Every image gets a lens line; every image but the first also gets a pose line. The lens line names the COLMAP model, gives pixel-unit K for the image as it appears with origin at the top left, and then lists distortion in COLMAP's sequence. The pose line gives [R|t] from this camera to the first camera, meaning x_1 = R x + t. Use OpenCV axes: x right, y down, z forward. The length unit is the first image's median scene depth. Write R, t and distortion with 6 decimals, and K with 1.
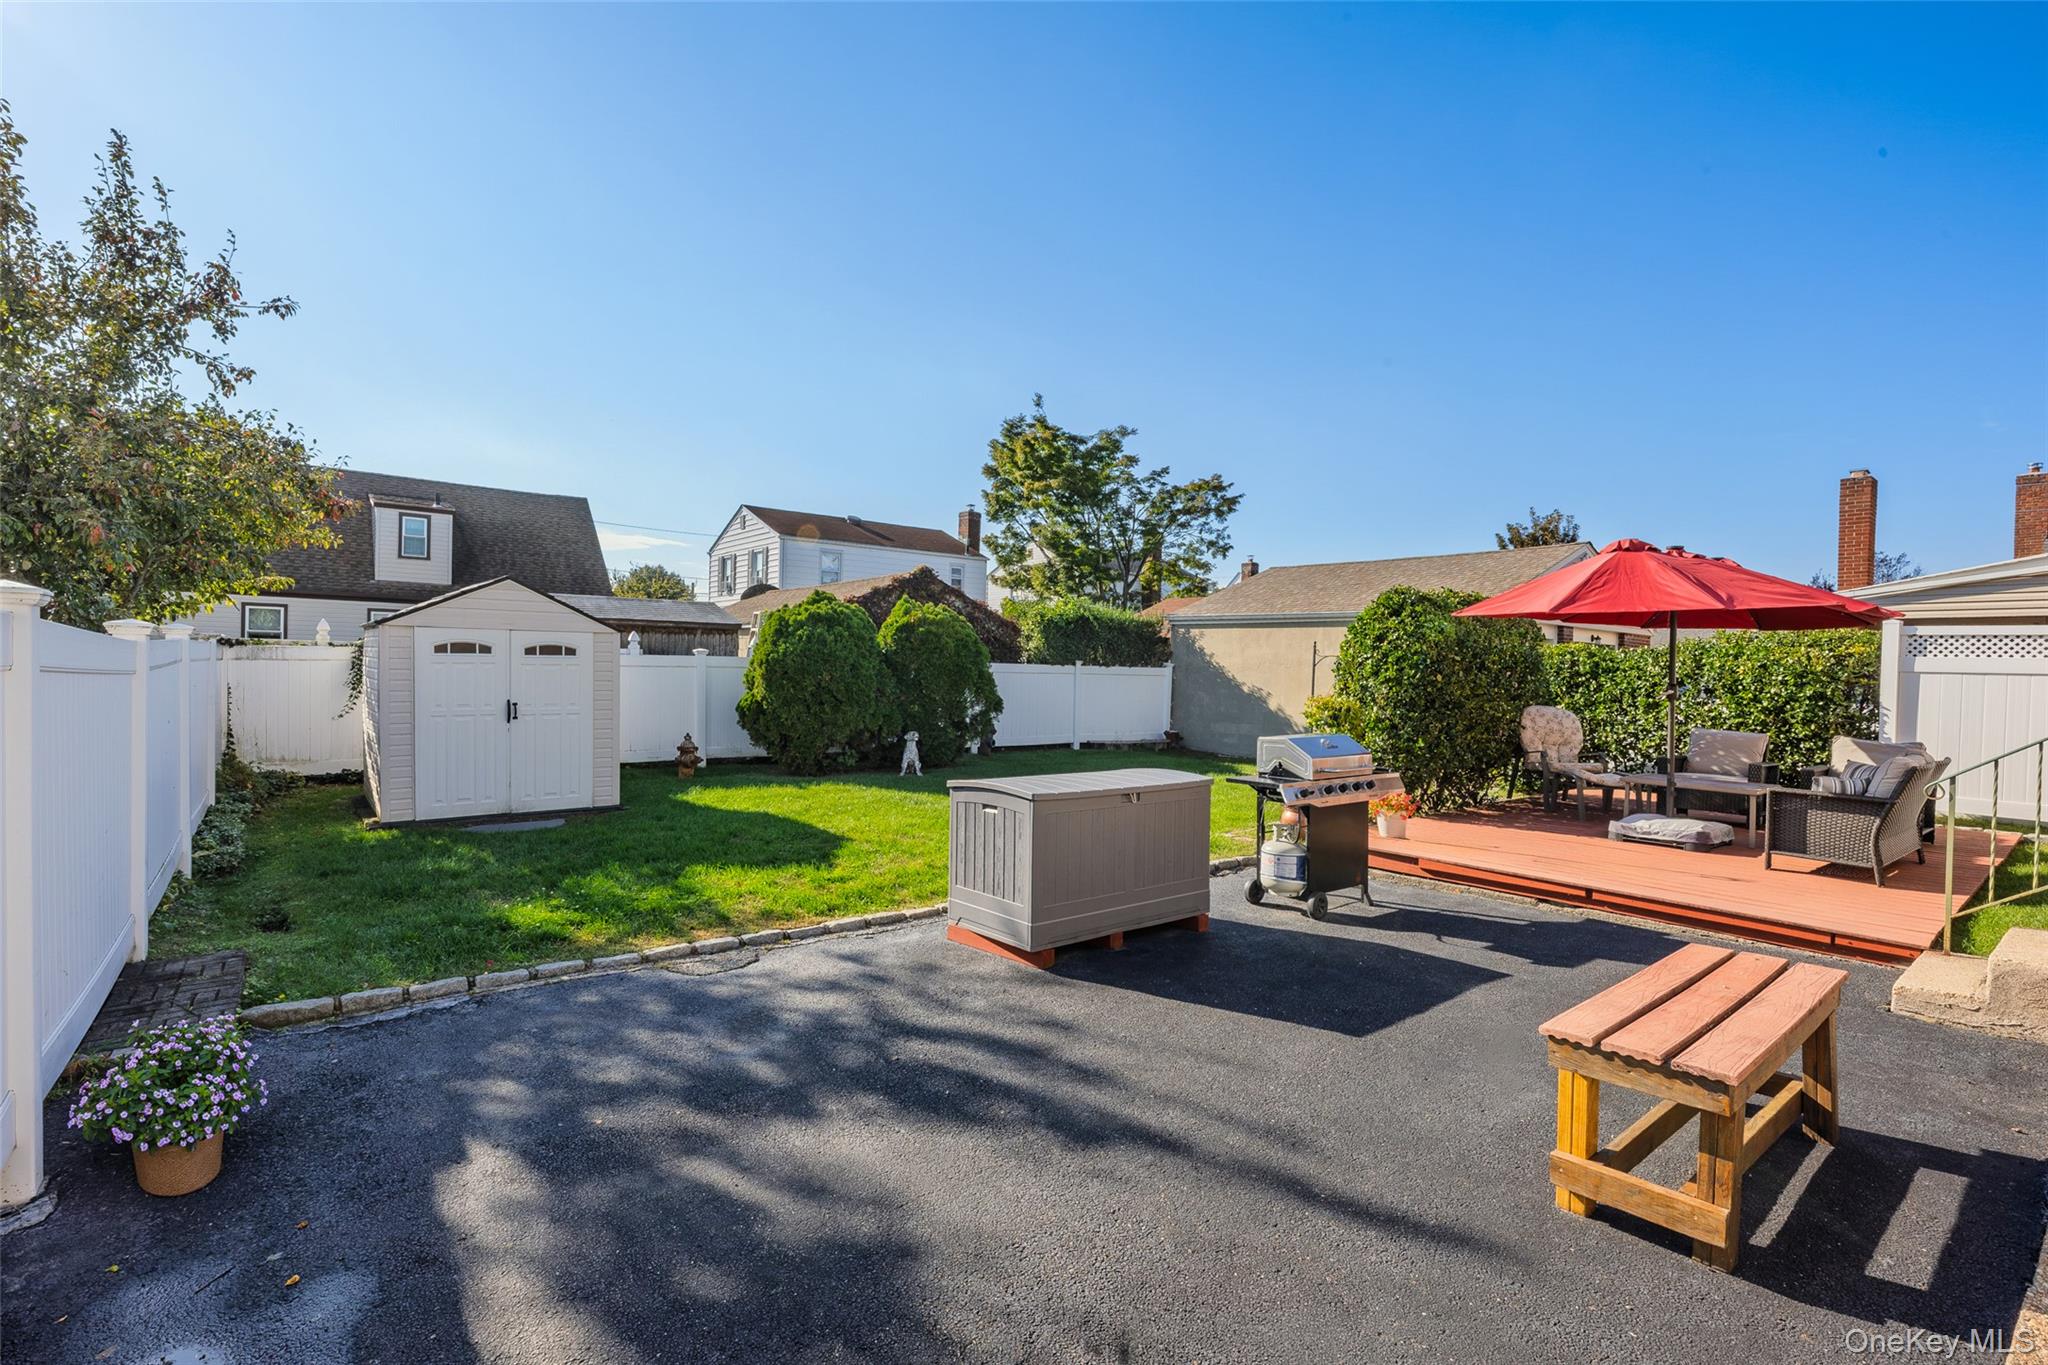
lens RADIAL K [[913.3, 0, 1018.2], [0, 913.3, 678.4], [0, 0, 1]] dist [-0.012626, 0.001274]
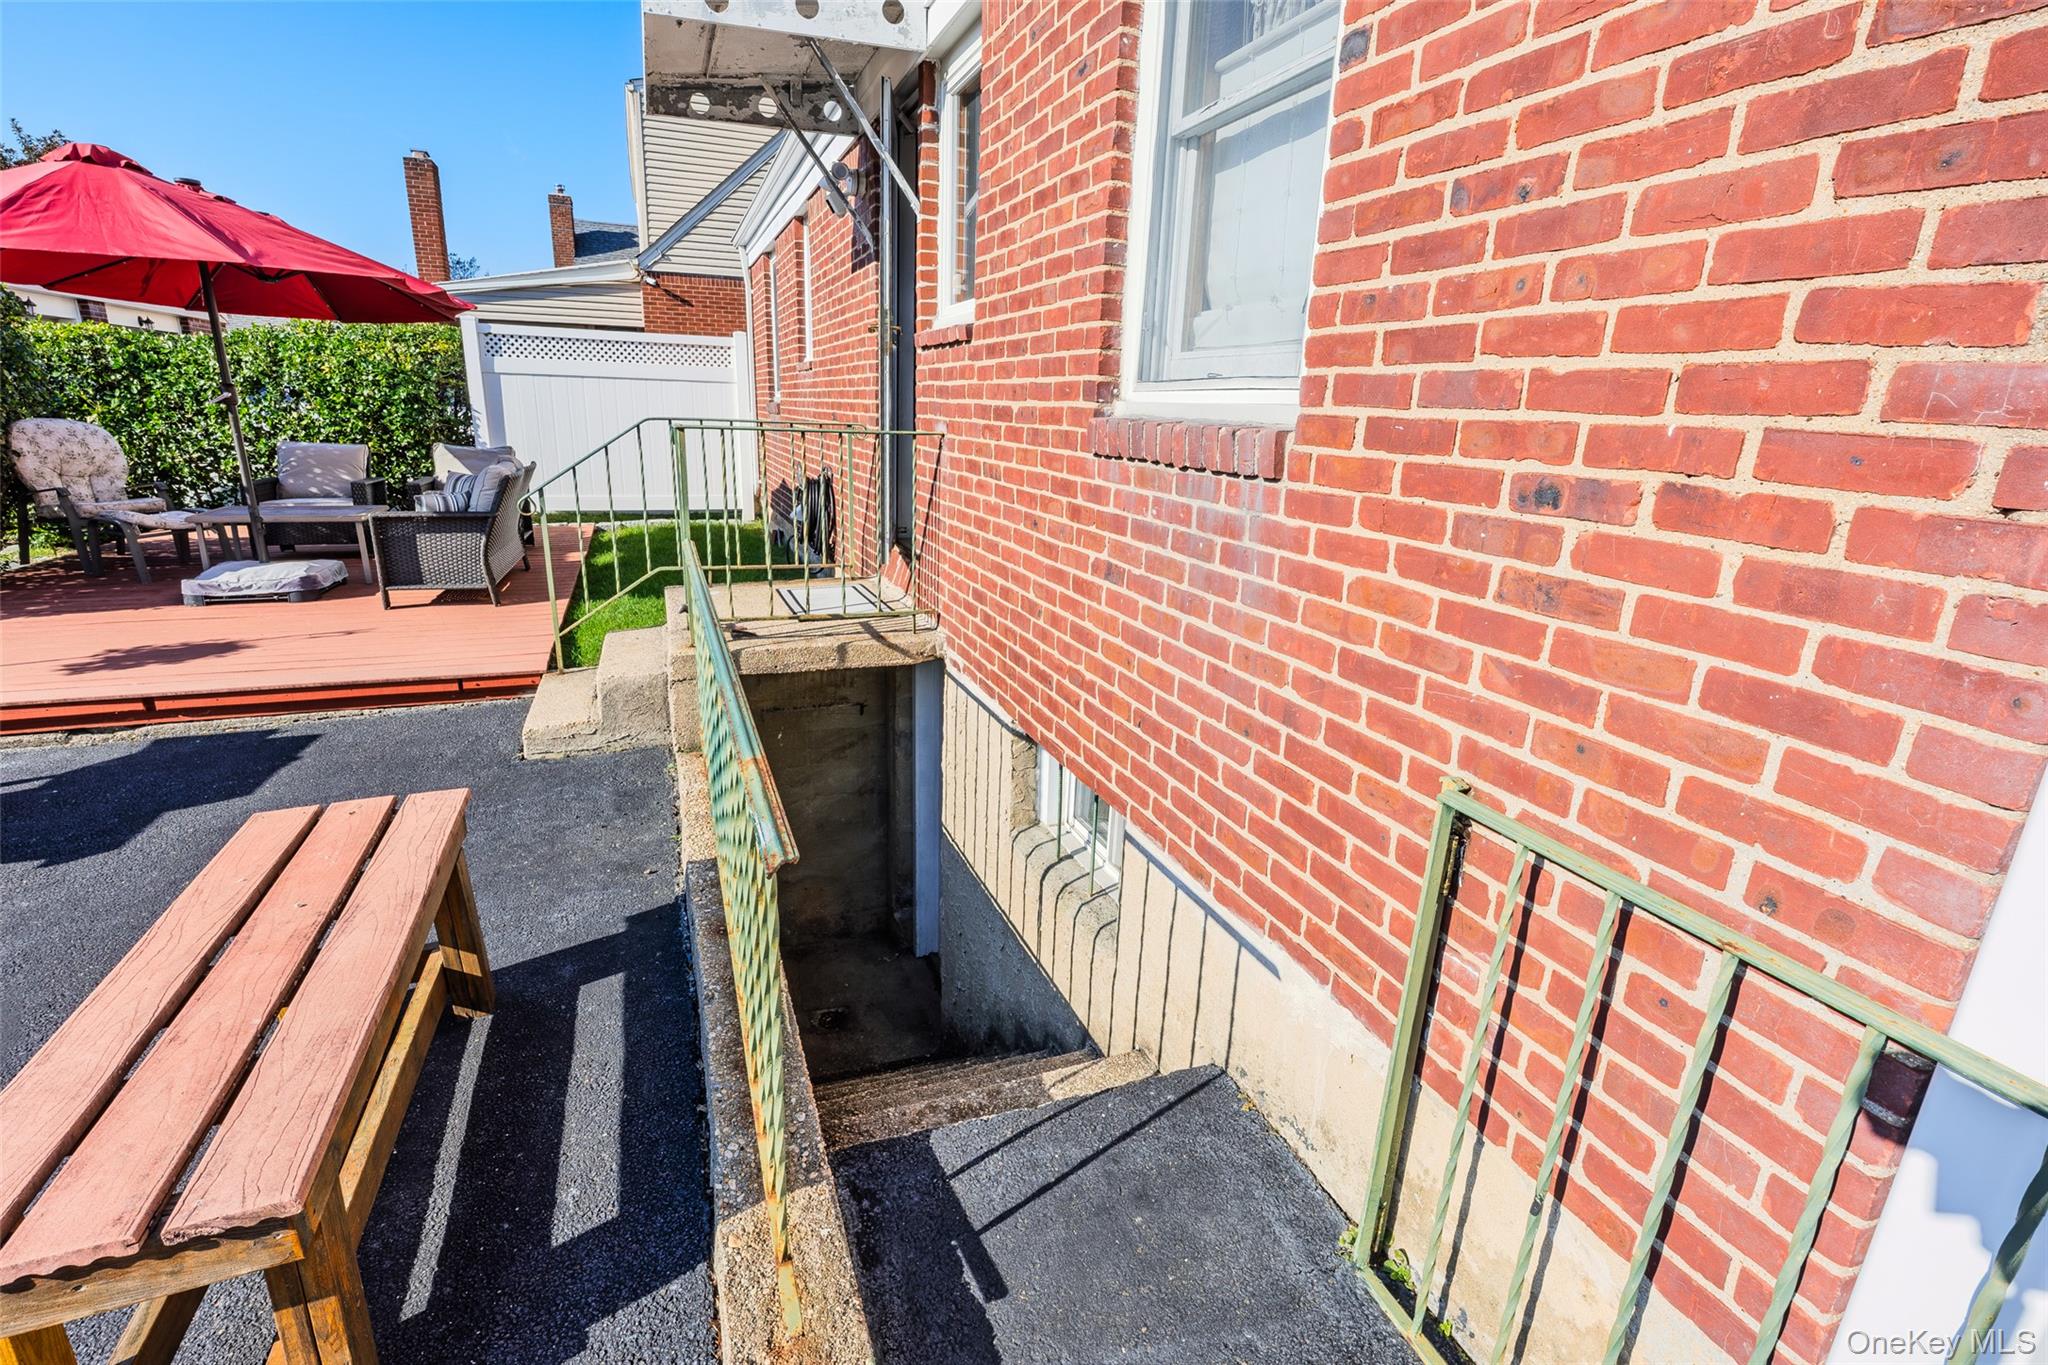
lens RADIAL K [[913.3, 0, 1015.9], [0, 913.3, 671.2], [0, 0, 1]] dist [-0.012626, 0.001274]
pose [[0.290090, -0.280184, 0.915065, 0.165661], [-0.012804, 0.954960, 0.296458, 0.003387], [-0.956914, -0.097716, 0.273437, 0.158873]]
